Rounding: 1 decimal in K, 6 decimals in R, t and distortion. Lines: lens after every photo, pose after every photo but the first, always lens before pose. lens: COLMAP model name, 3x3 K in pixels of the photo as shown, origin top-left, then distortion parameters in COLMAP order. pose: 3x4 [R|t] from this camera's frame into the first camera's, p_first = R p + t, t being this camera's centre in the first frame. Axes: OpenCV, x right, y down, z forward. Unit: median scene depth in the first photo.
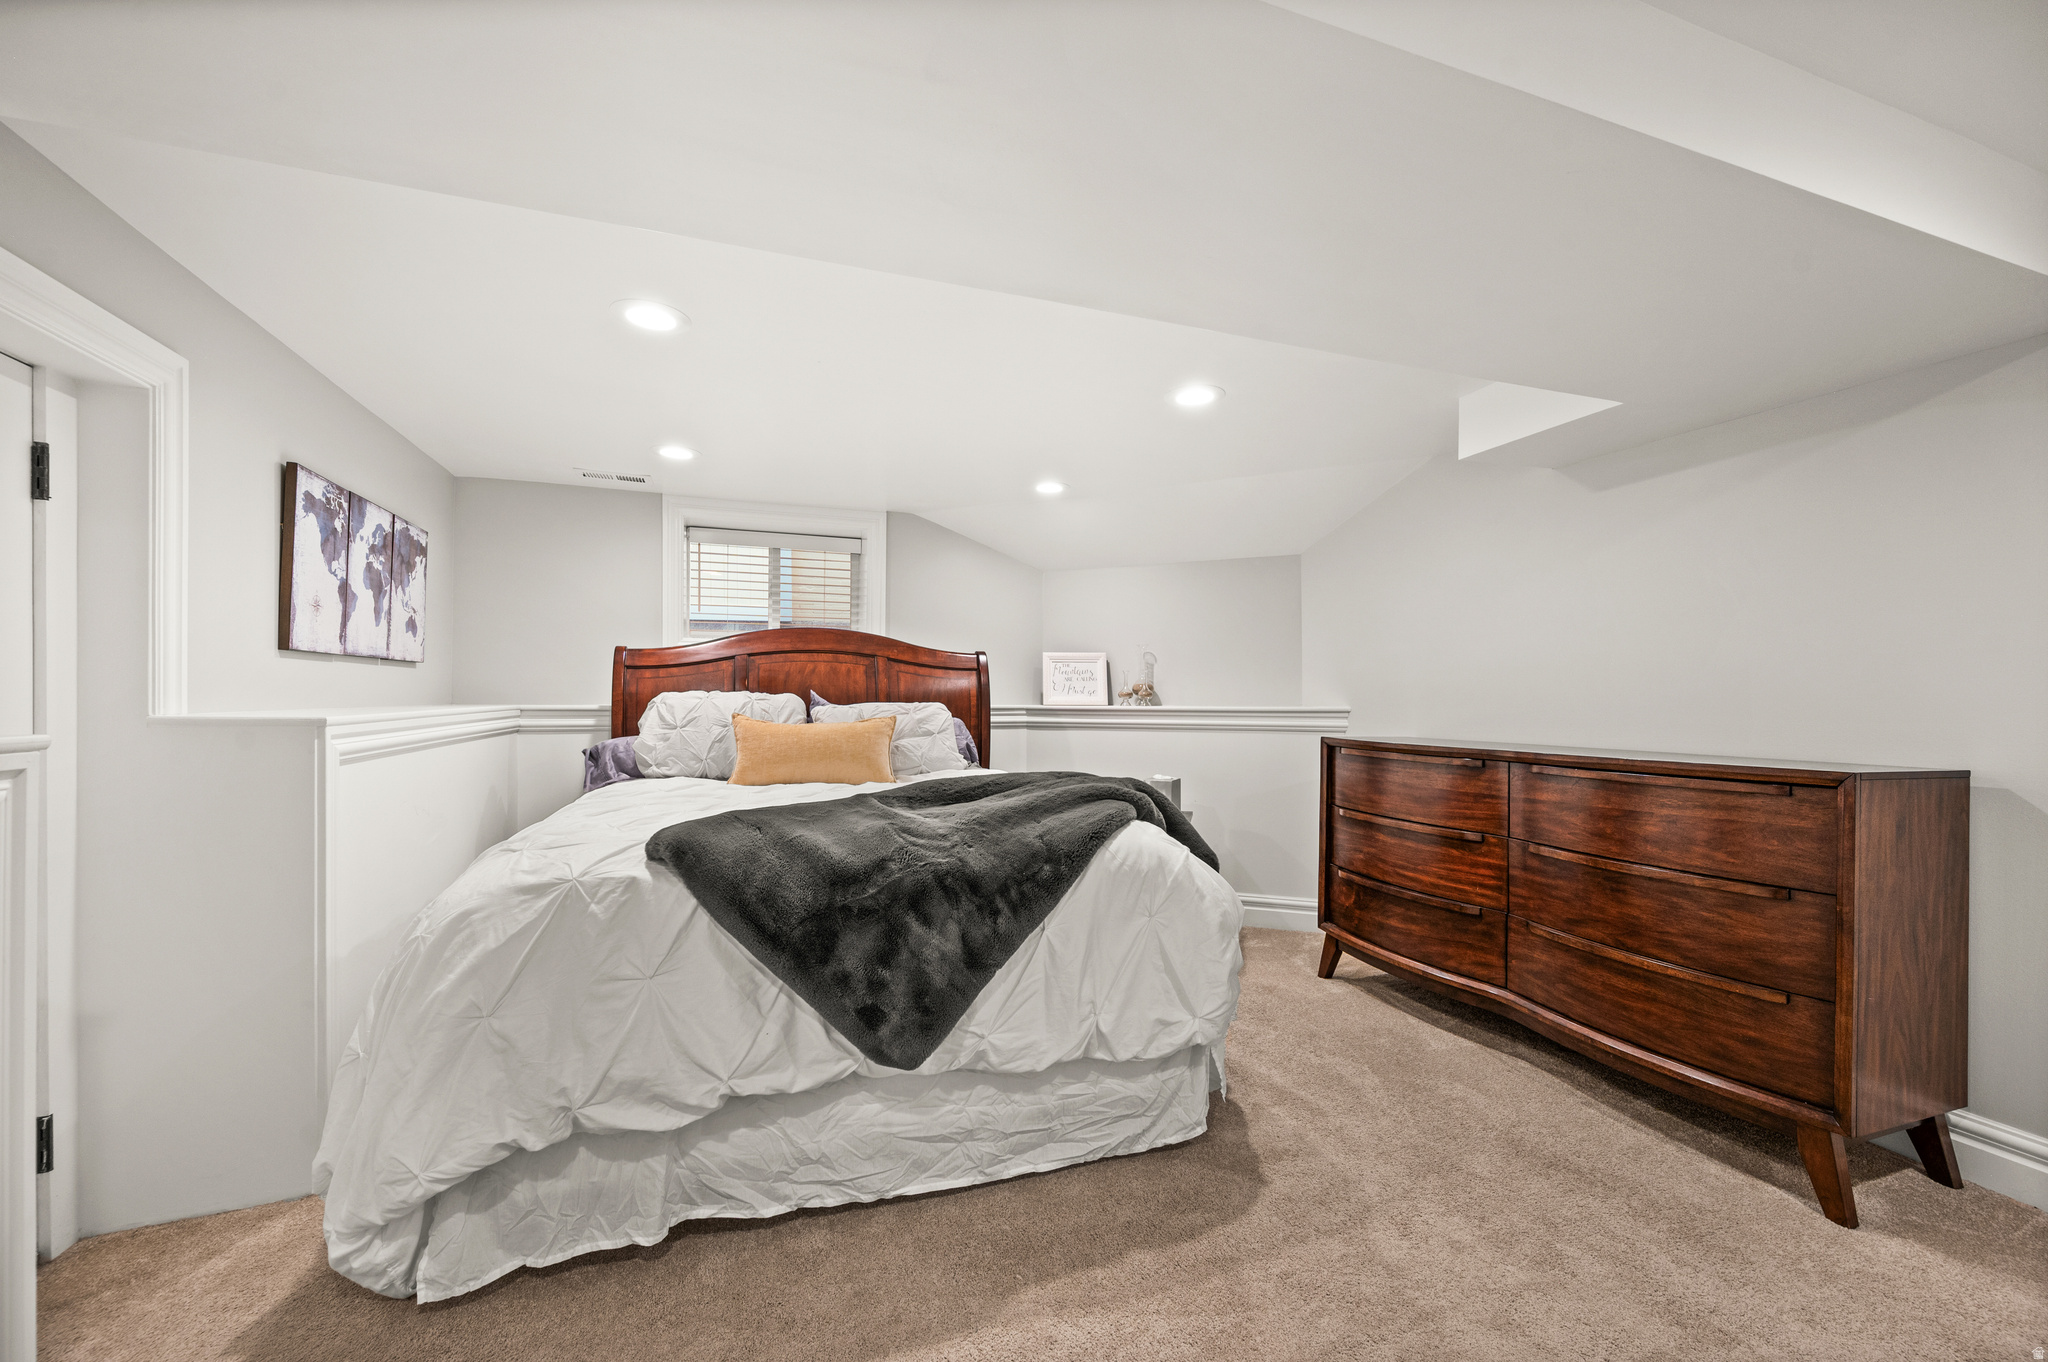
lens RADIAL K [[820.2, 0, 1026.2], [0, 820.2, 692.7], [0, 0, 1]] dist [-0.002491, -0.000278]
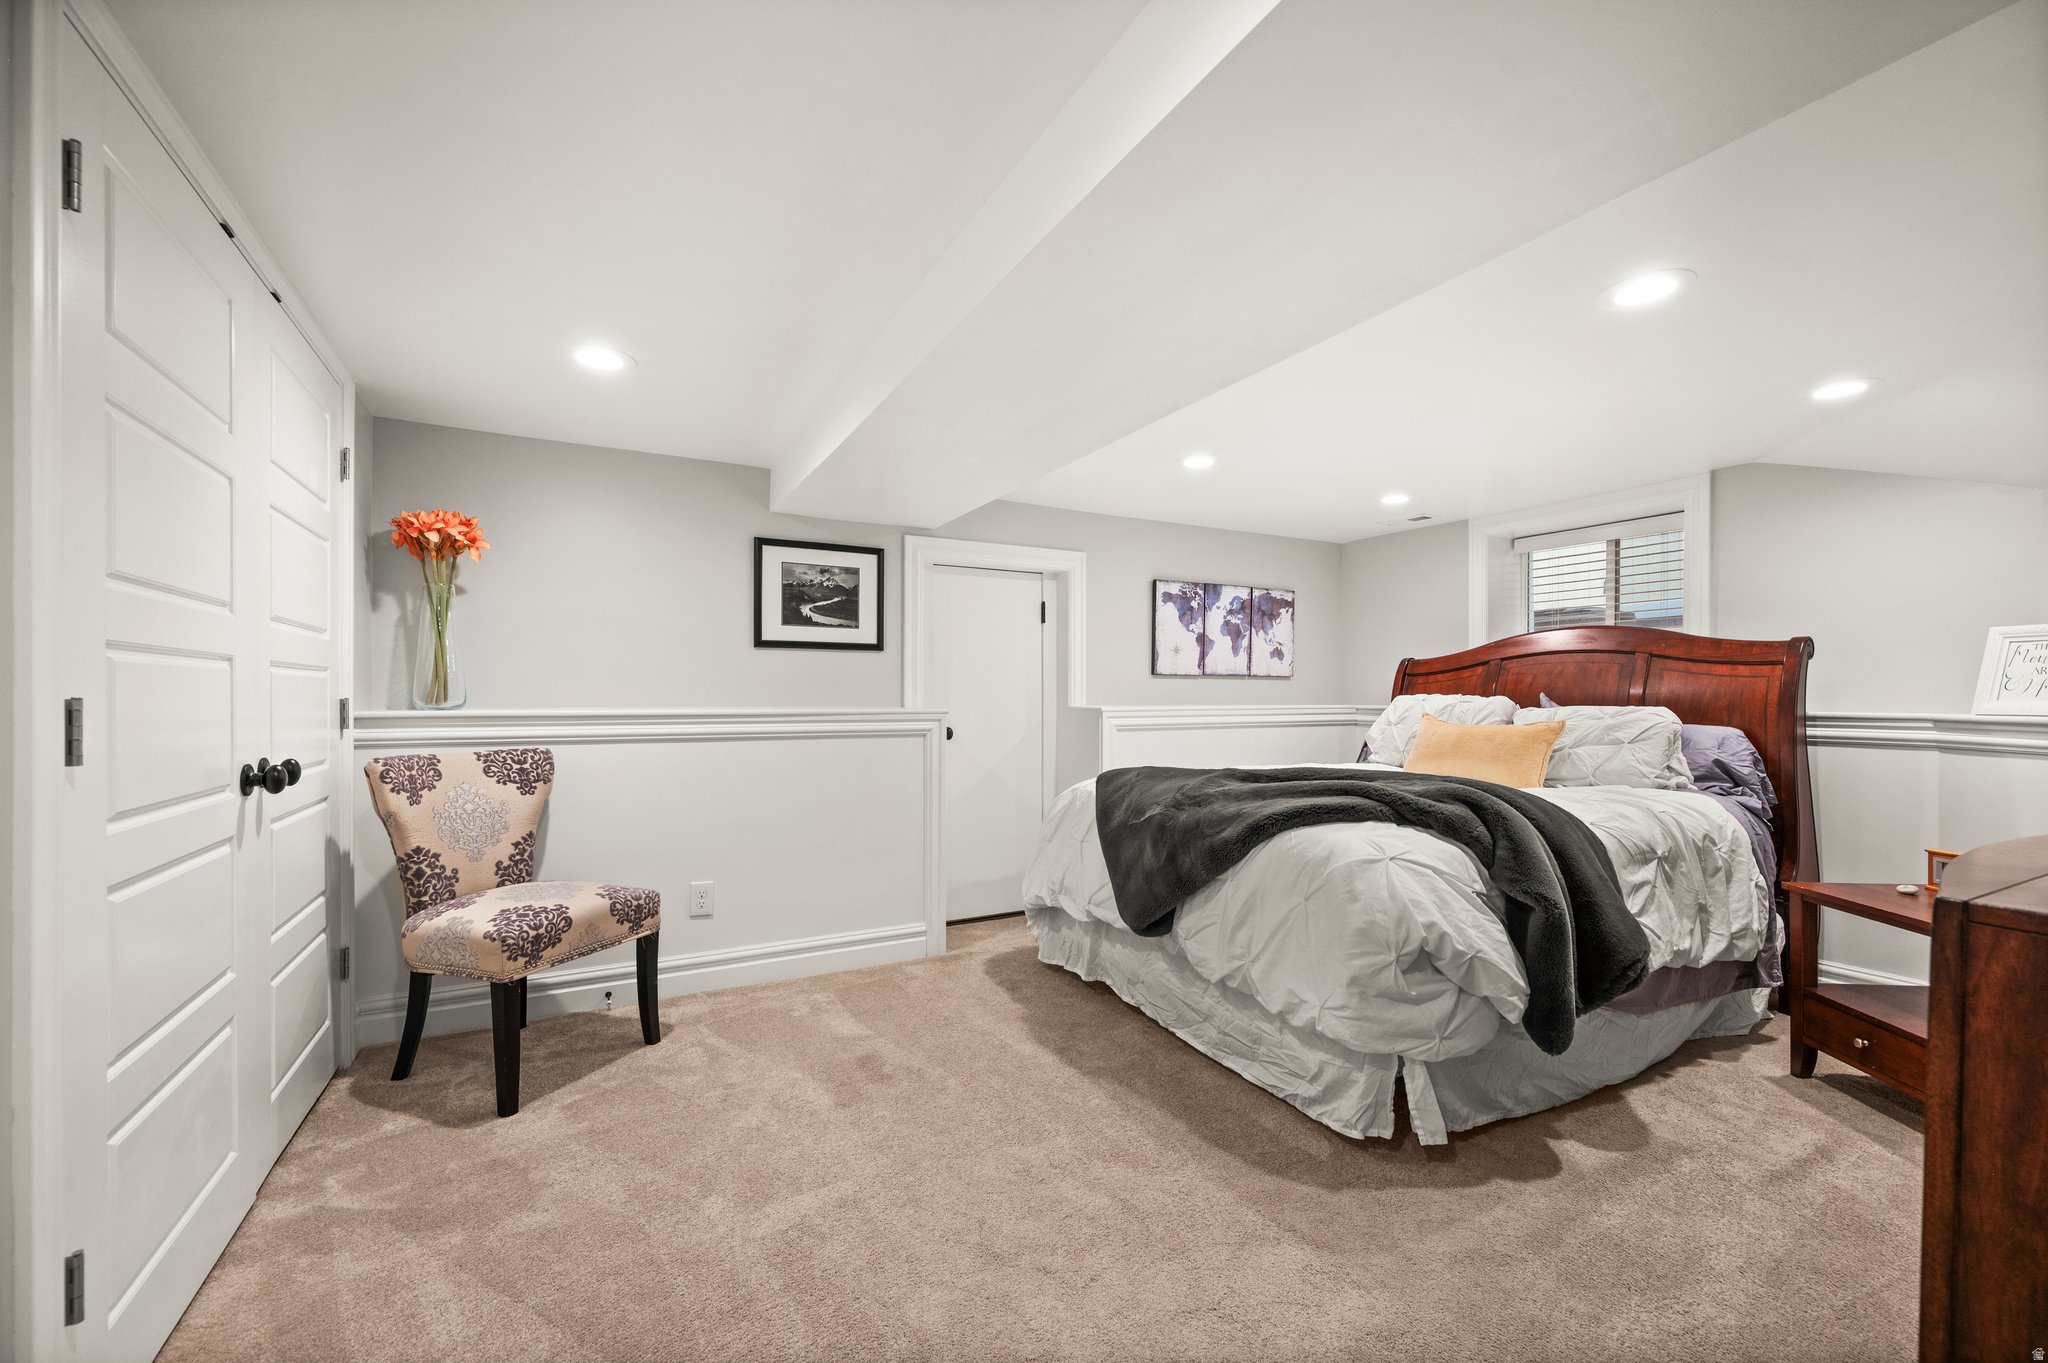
lens RADIAL K [[820.2, 0, 1026.2], [0, 820.2, 693.2], [0, 0, 1]] dist [-0.002491, -0.000278]
pose [[0.142384, -0.006072, -0.989793, 0.876735], [0.001682, 0.999981, -0.005893, 0.003049], [0.989810, -0.000825, 0.142391, 0.355668]]
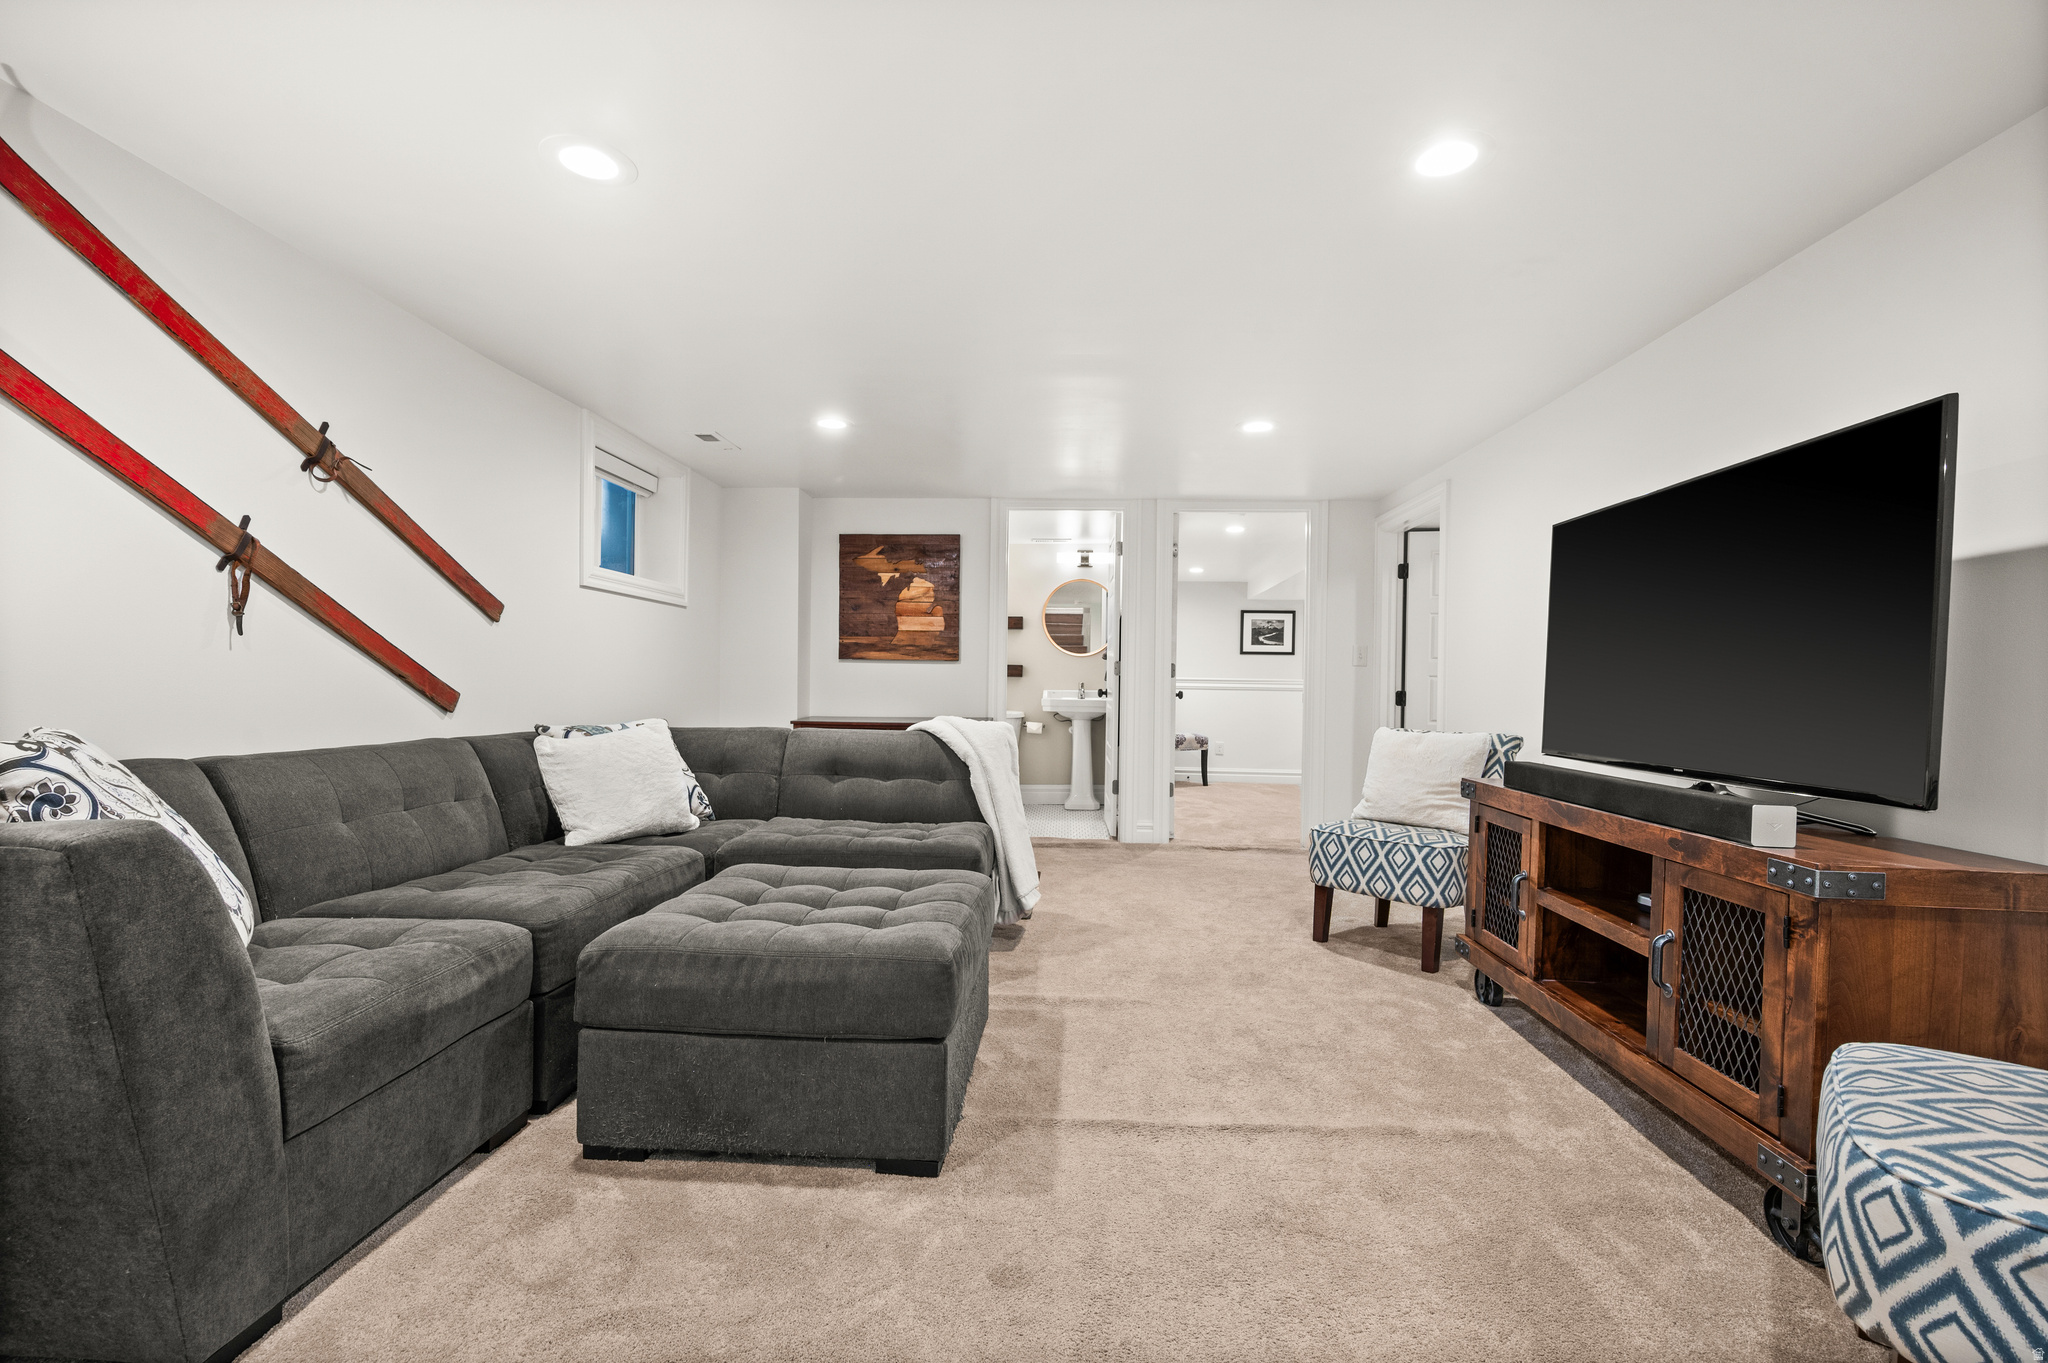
lens RADIAL K [[882.5, 0, 1025.9], [0, 882.5, 696.9], [0, 0, 1]] dist [-0.001785, -0.000063]
pose [[-0.401520, 0.007522, -0.915819, 3.121518], [-0.014243, 0.999794, 0.014456, 0.052837], [0.915739, 0.018849, -0.401330, 0.751860]]
